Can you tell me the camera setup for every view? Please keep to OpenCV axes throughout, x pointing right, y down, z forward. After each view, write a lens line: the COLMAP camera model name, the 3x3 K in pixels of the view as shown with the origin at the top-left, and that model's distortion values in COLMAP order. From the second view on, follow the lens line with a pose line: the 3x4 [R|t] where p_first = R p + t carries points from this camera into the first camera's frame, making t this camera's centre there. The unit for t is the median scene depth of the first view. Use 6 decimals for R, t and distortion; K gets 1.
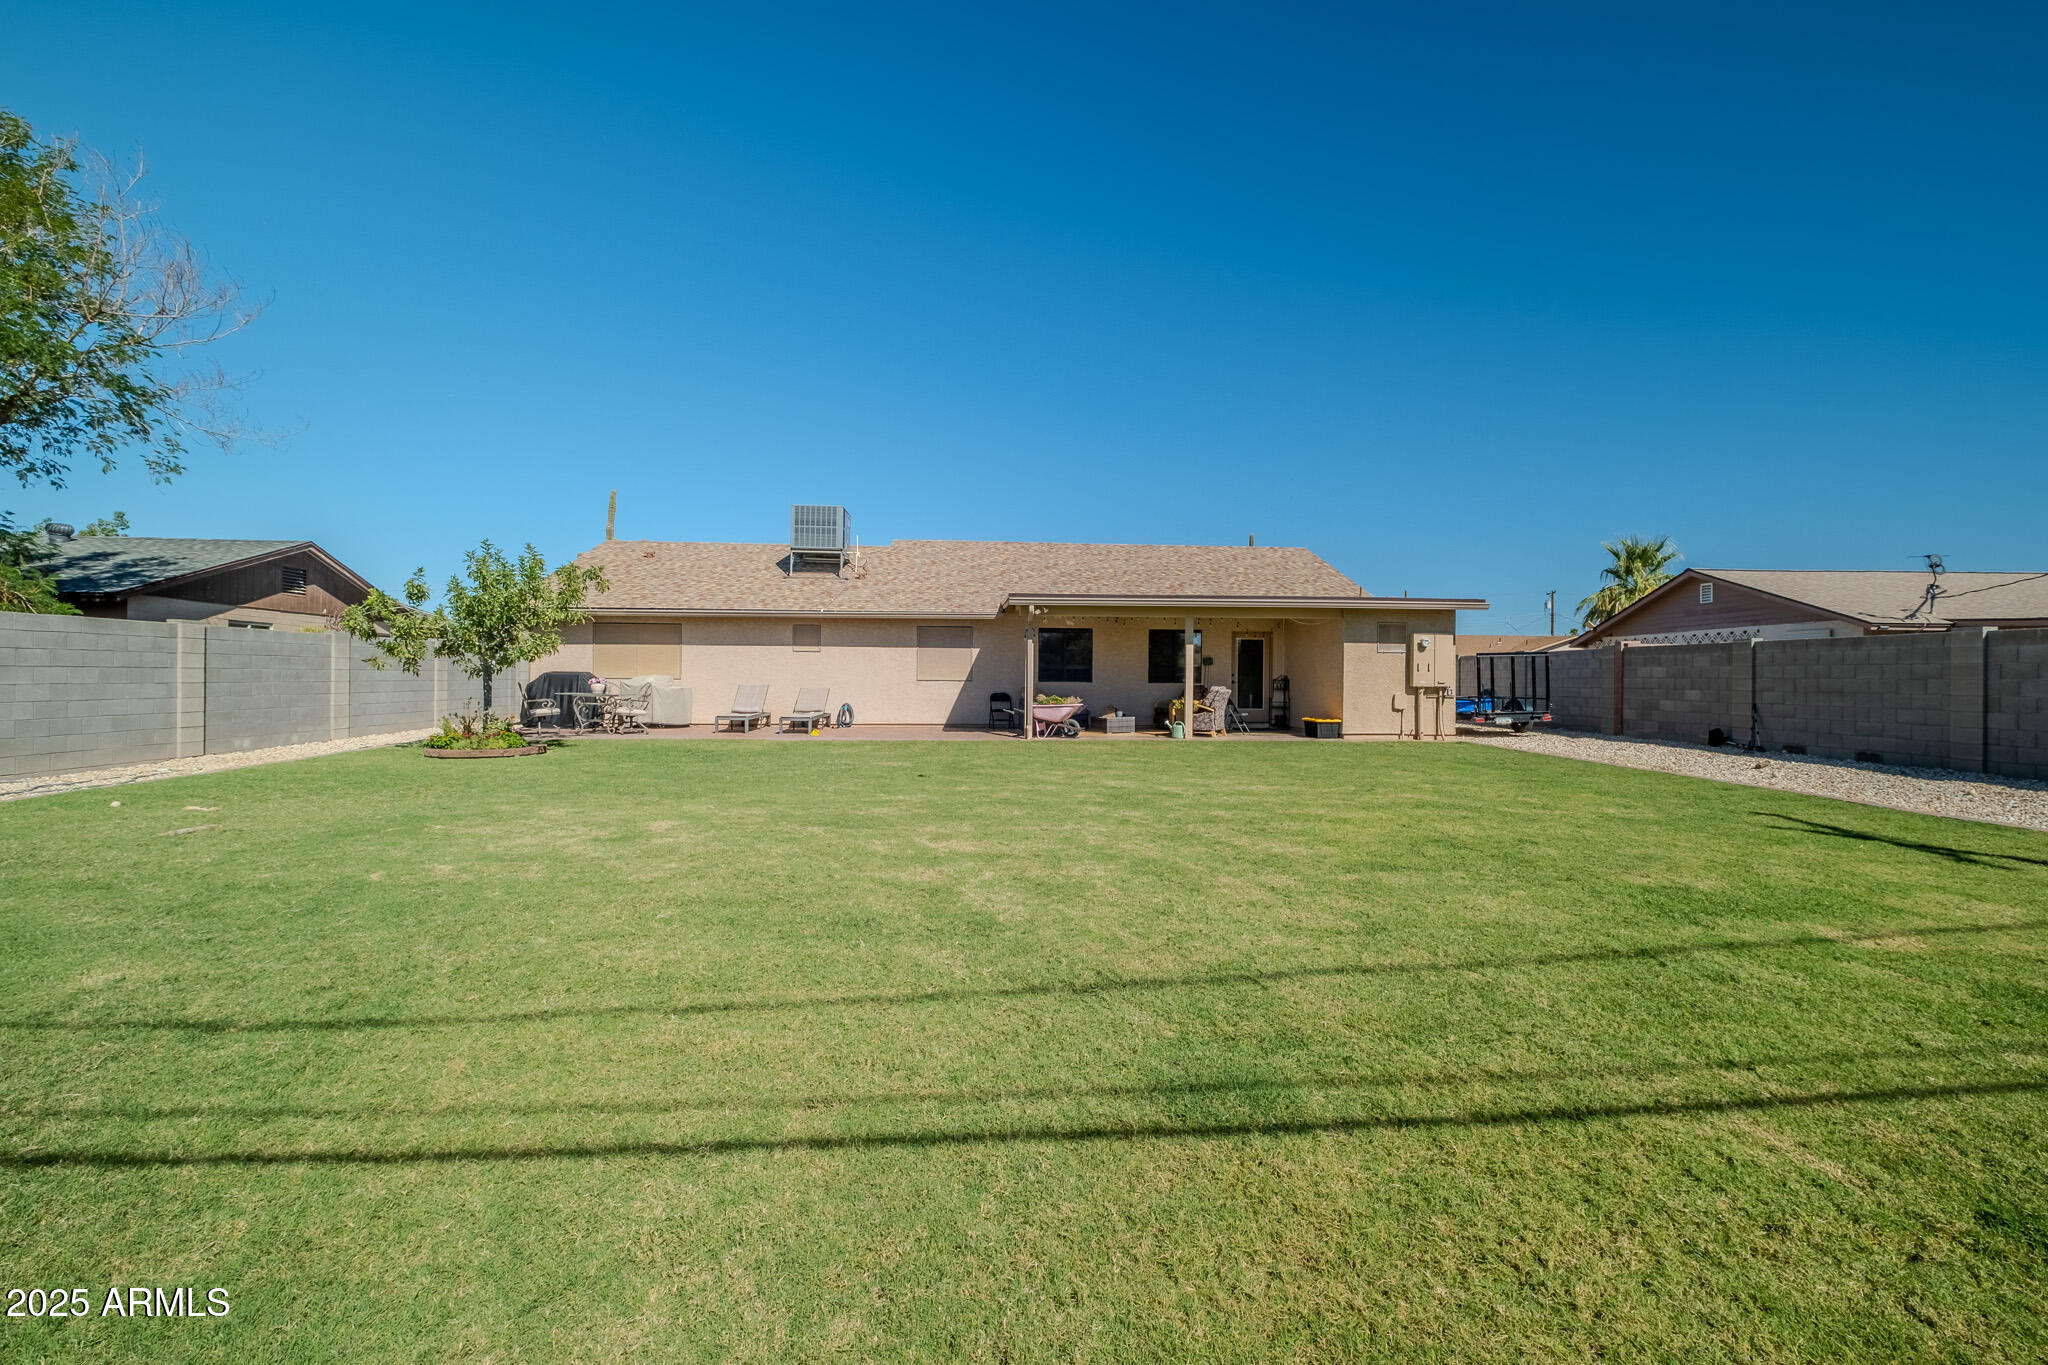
lens RADIAL K [[912.3, 0, 1022.4], [0, 912.3, 685.5], [0, 0, 1]] dist [-0.000052, -0.001040]
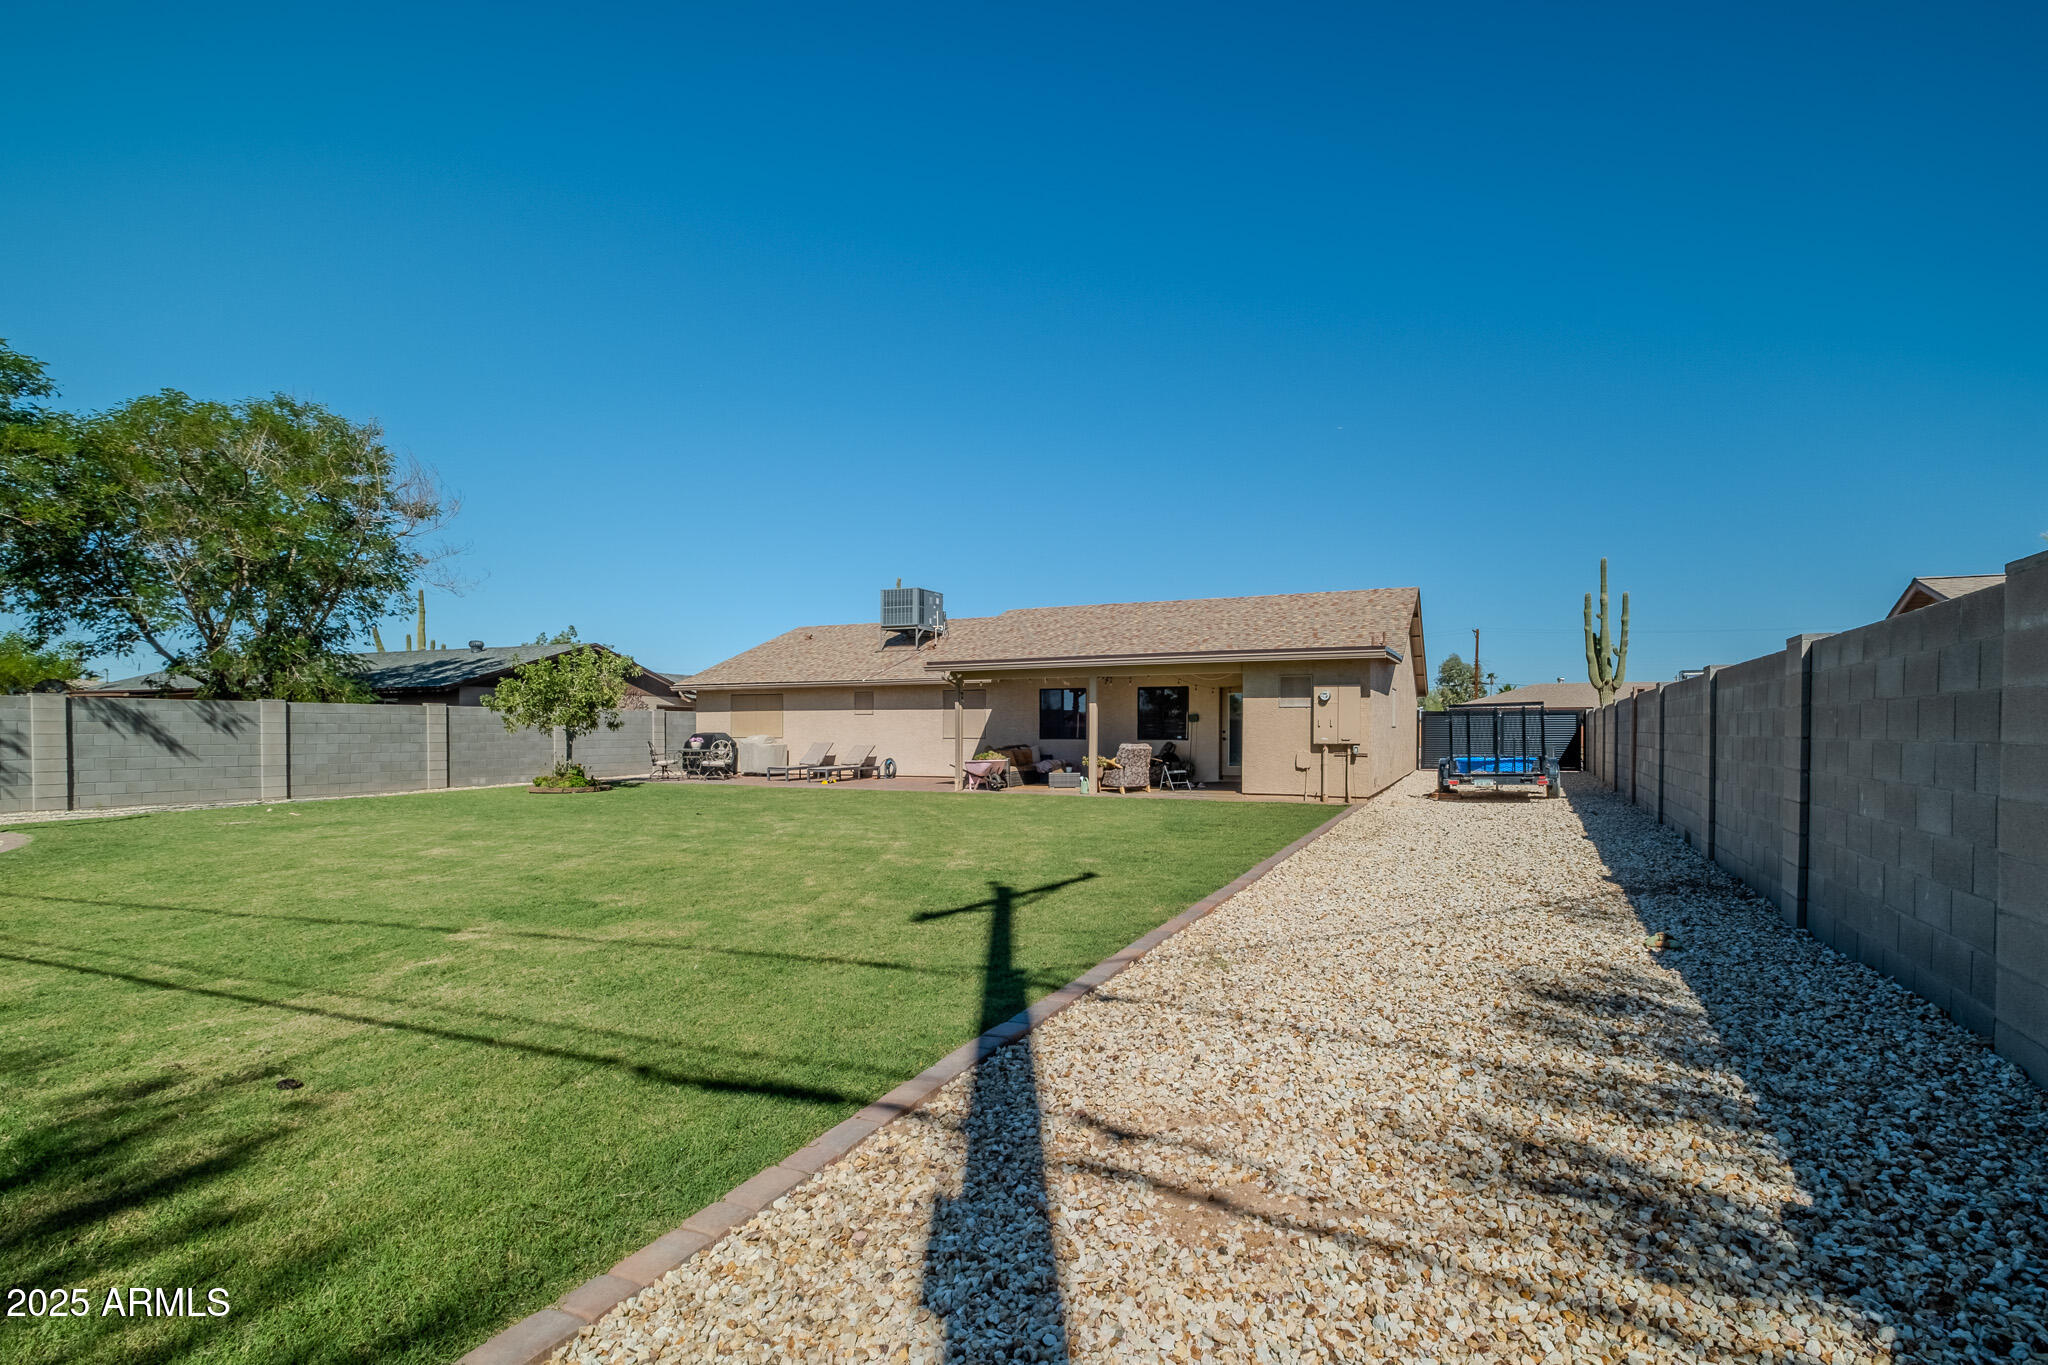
lens RADIAL K [[912.3, 0, 1060.1], [0, 912.3, 748.9], [0, 0, 1]] dist [-0.000052, -0.001040]
pose [[0.886825, 0.002955, -0.462096, 0.621668], [0.002904, 0.999924, 0.011966, -0.005608], [0.462097, -0.011954, 0.886749, 0.065041]]
